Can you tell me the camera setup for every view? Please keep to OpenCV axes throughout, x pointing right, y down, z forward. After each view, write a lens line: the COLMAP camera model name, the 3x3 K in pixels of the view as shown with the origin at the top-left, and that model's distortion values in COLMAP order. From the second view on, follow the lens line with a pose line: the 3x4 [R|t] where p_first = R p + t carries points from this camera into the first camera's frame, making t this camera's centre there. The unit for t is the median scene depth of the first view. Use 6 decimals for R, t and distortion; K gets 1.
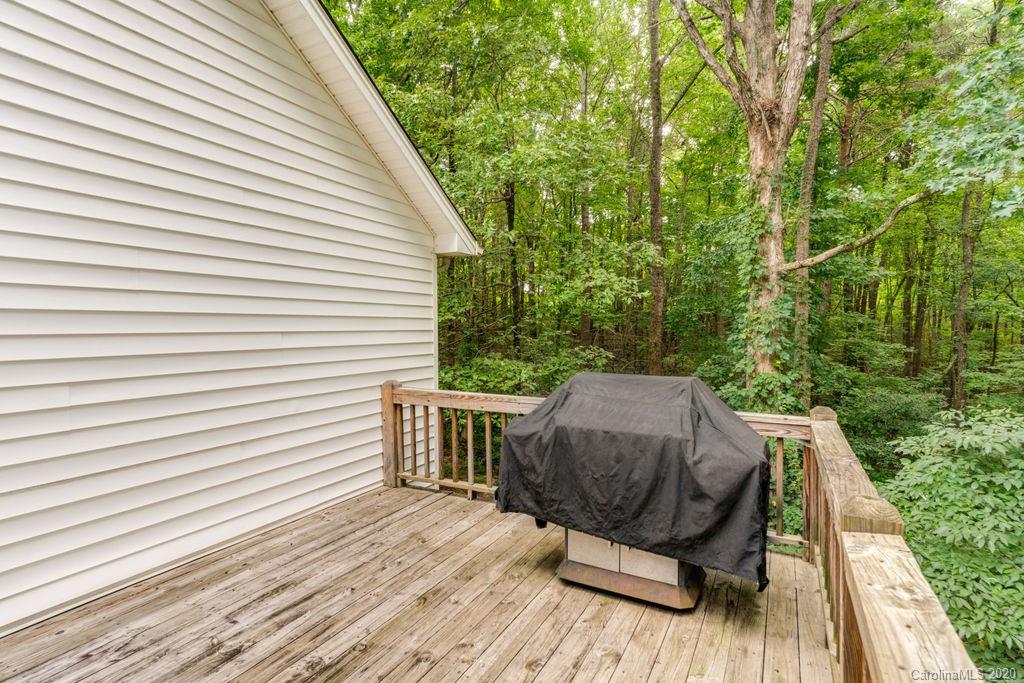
lens RADIAL K [[522.9, 0, 516.3], [0, 522.9, 336.3], [0, 0, 1]] dist [-0.005519, 0.001881]
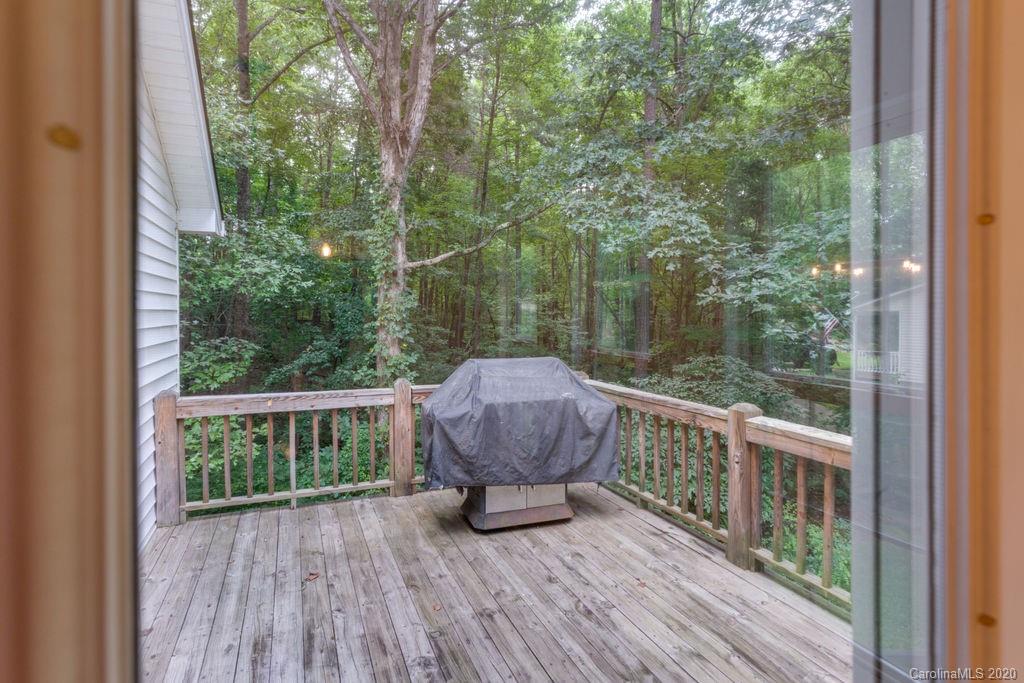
lens RADIAL K [[522.9, 0, 507.7], [0, 522.9, 316.5], [0, 0, 1]] dist [-0.005519, 0.001881]
pose [[0.657237, -0.007321, 0.753649, -0.788375], [0.014635, 0.999888, -0.003049, -0.027448], [-0.753542, 0.013034, 0.657270, 0.156723]]
